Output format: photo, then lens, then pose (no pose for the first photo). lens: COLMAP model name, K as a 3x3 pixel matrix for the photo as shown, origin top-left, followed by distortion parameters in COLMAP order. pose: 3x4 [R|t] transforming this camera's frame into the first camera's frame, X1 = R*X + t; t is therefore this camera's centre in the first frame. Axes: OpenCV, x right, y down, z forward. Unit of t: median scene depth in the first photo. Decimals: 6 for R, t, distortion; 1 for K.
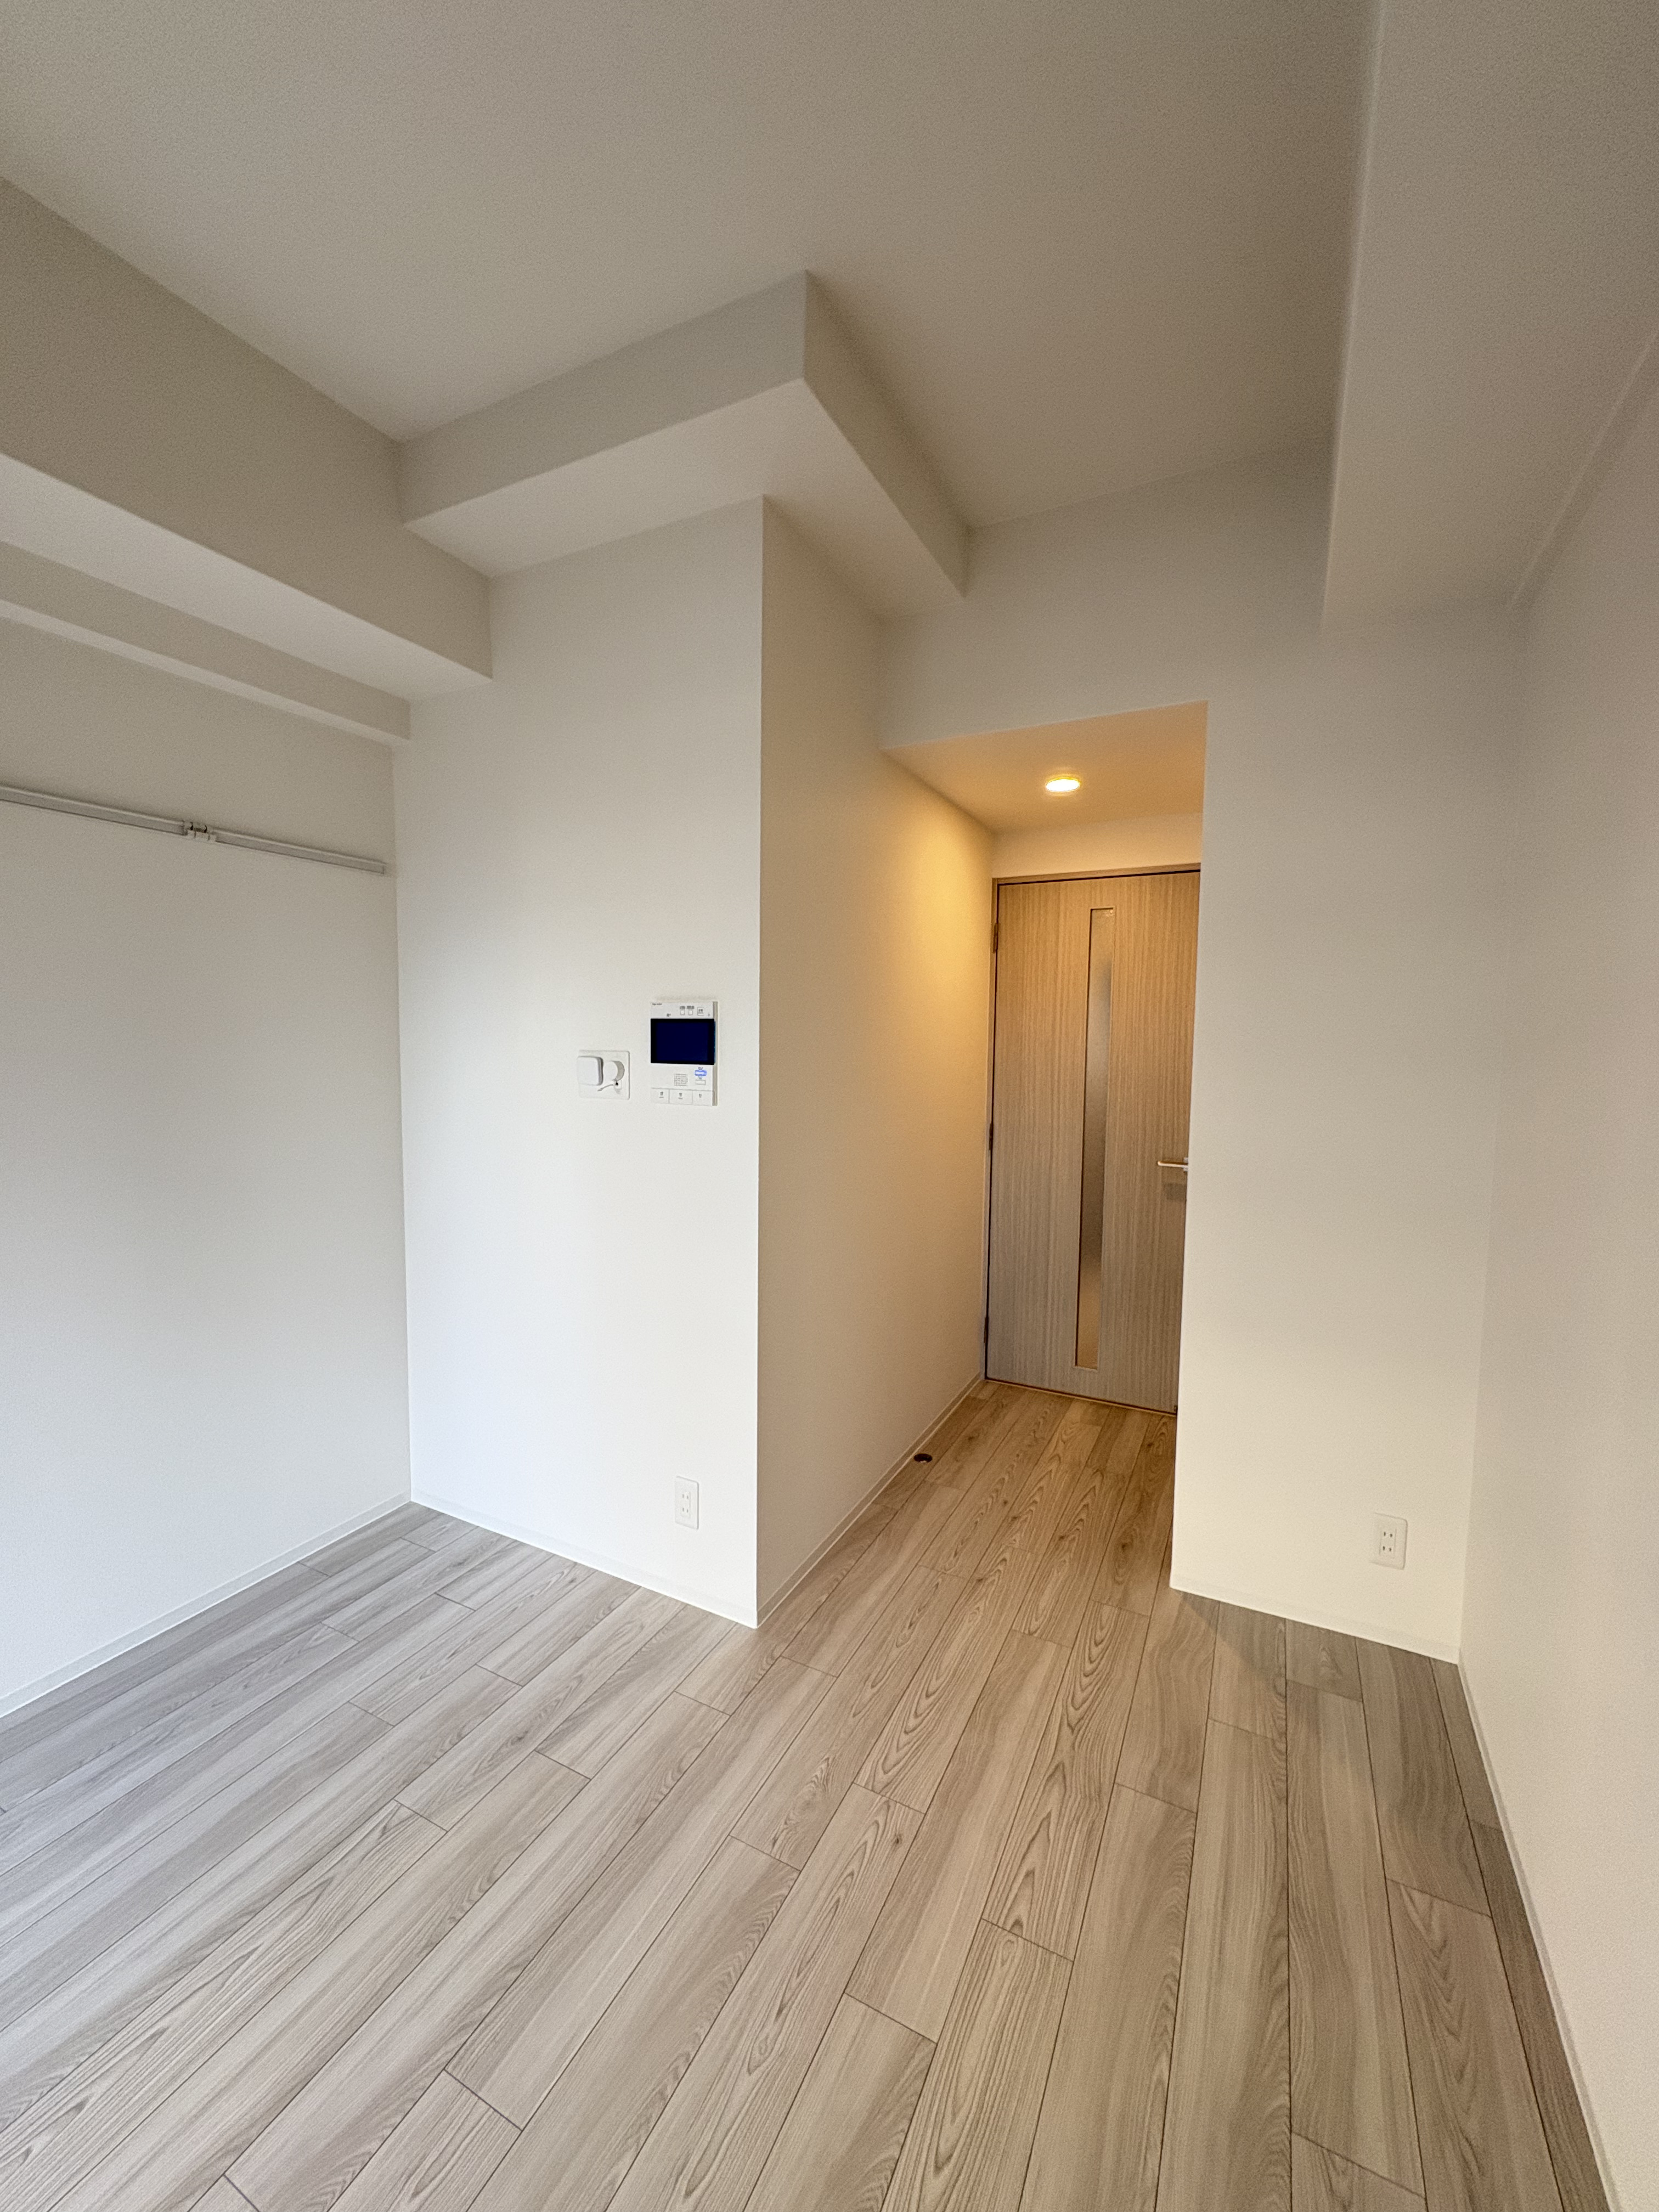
lens RADIAL K [[875.6, 0, 831.4], [0, 875.6, 1111.7], [0, 0, 1]] dist [-0.000628, 0.000139]
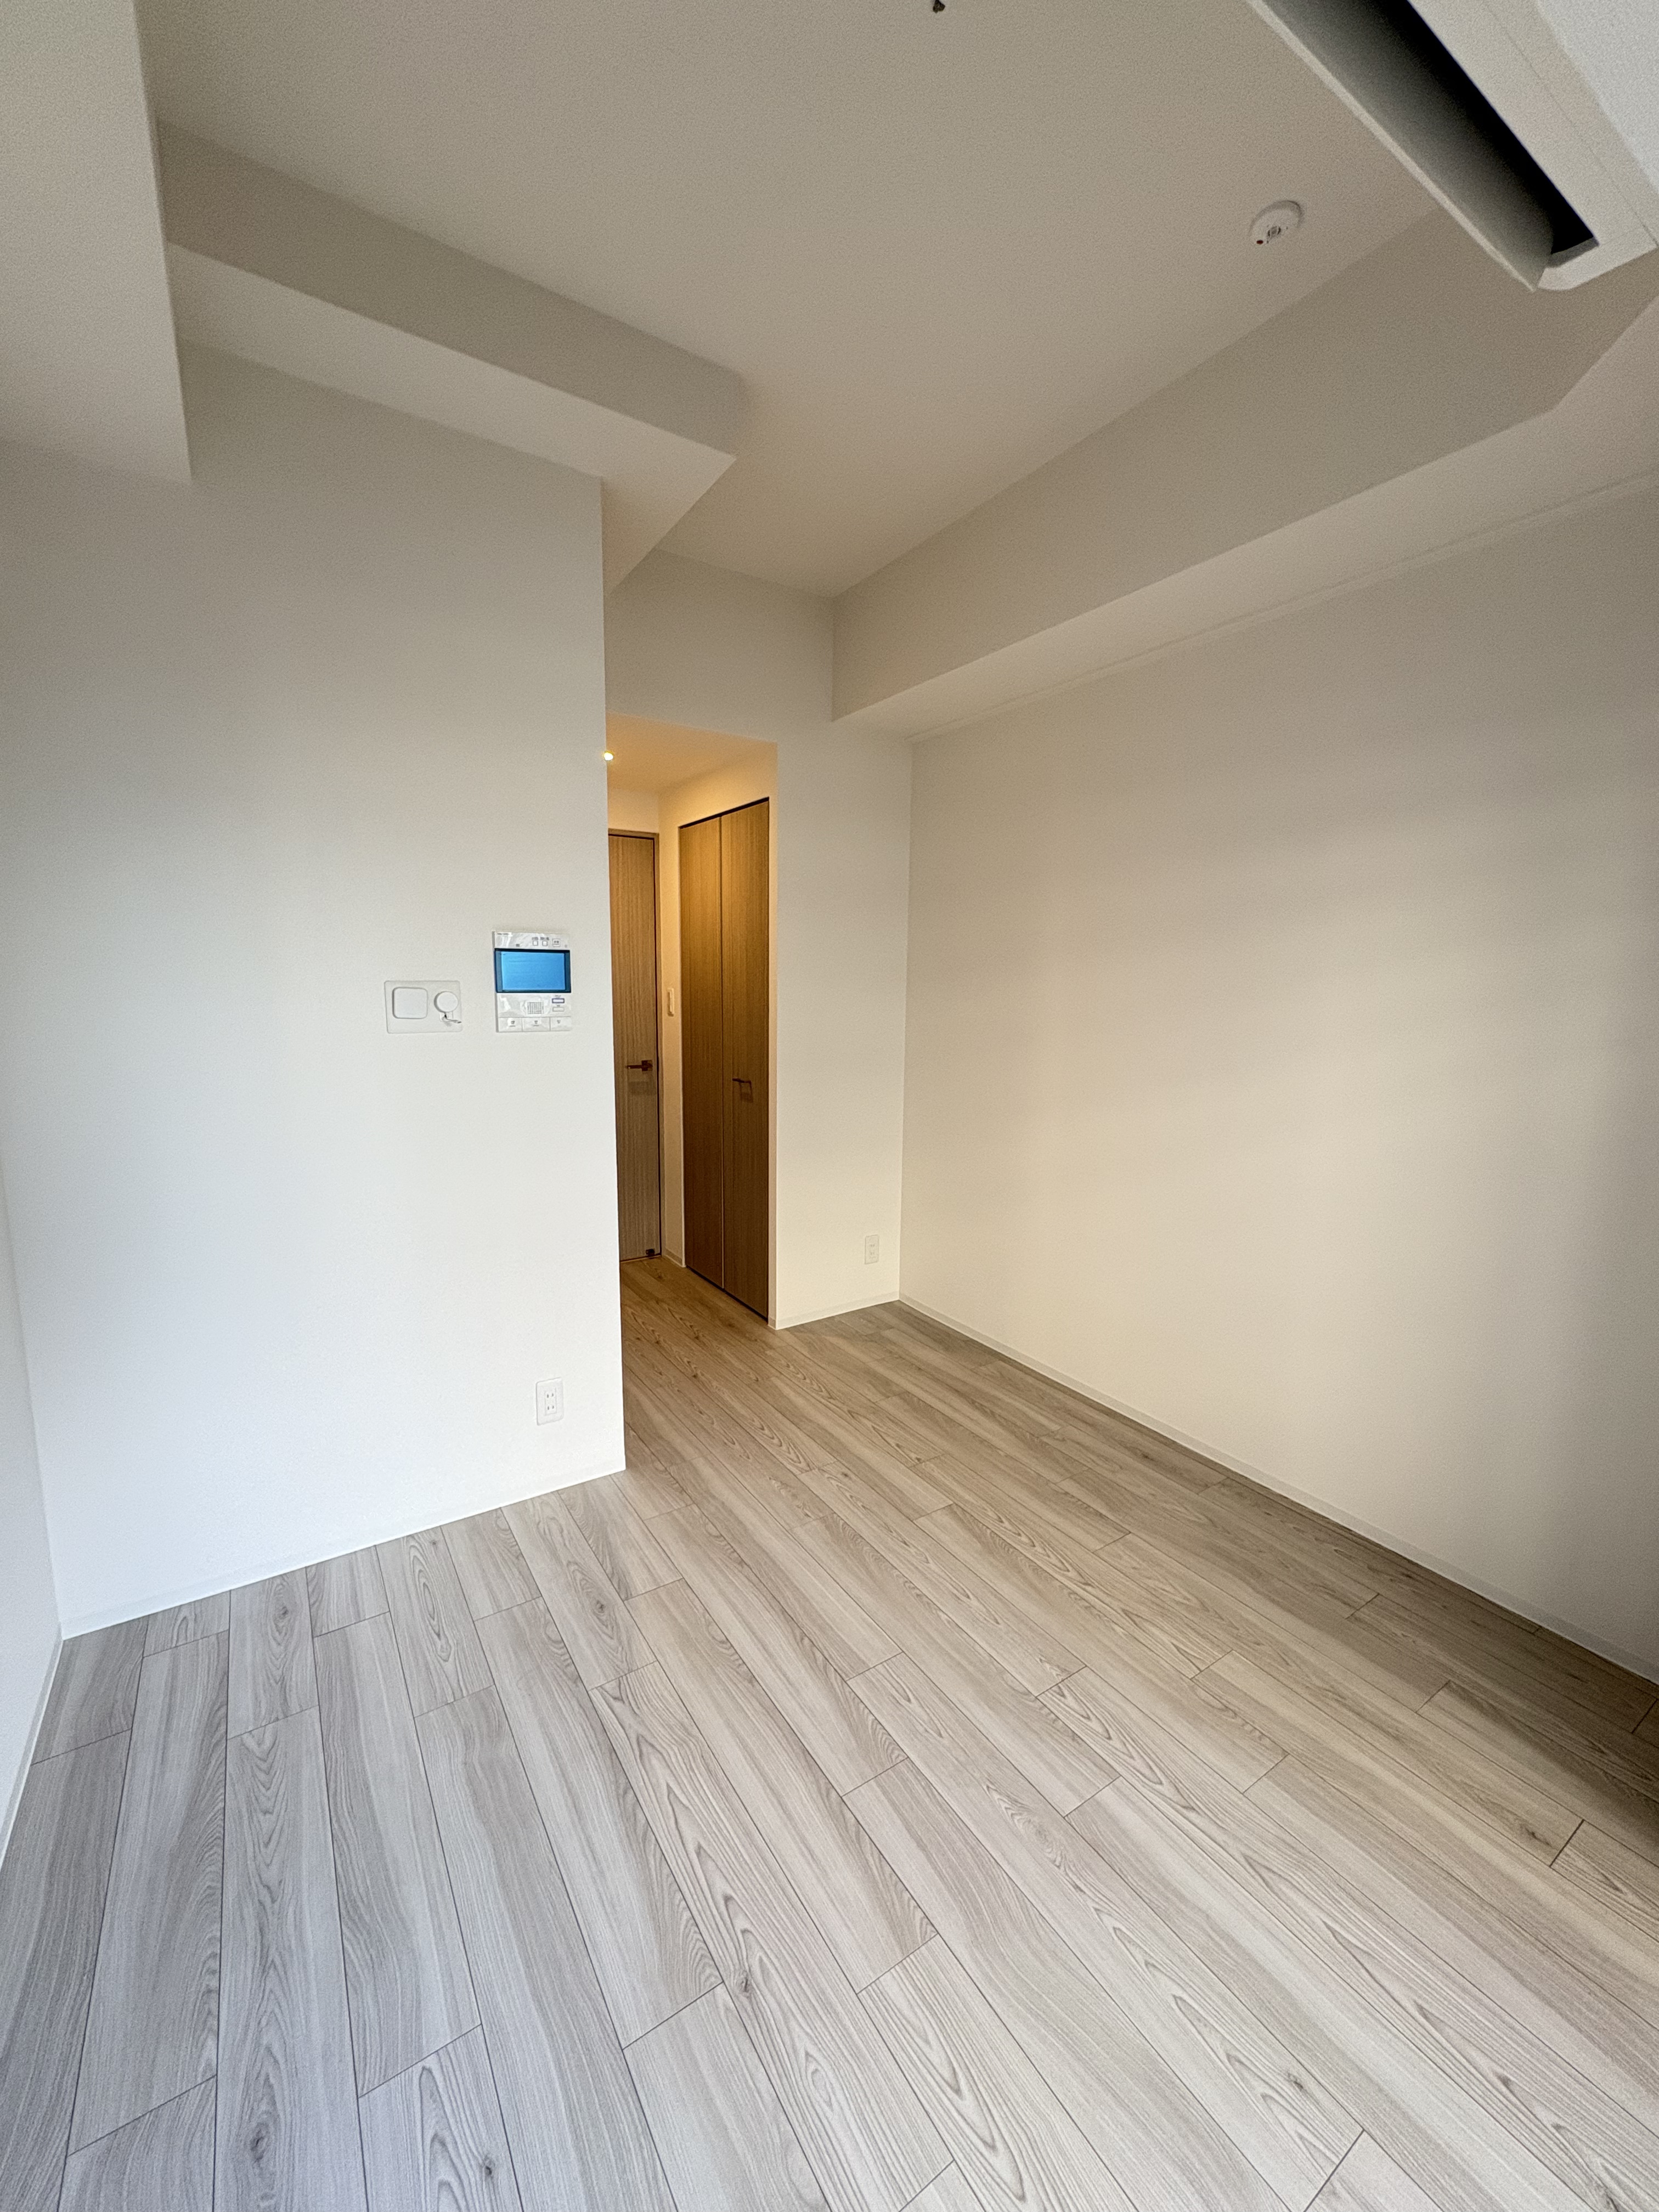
lens RADIAL K [[875.6, 0, 821.9], [0, 875.6, 1098.8], [0, 0, 1]] dist [-0.000628, 0.000139]
pose [[0.504153, -0.126485, 0.854302, -1.112225], [0.071478, 0.991934, 0.104681, -0.016508], [-0.860651, 0.008289, 0.509127, 0.198757]]
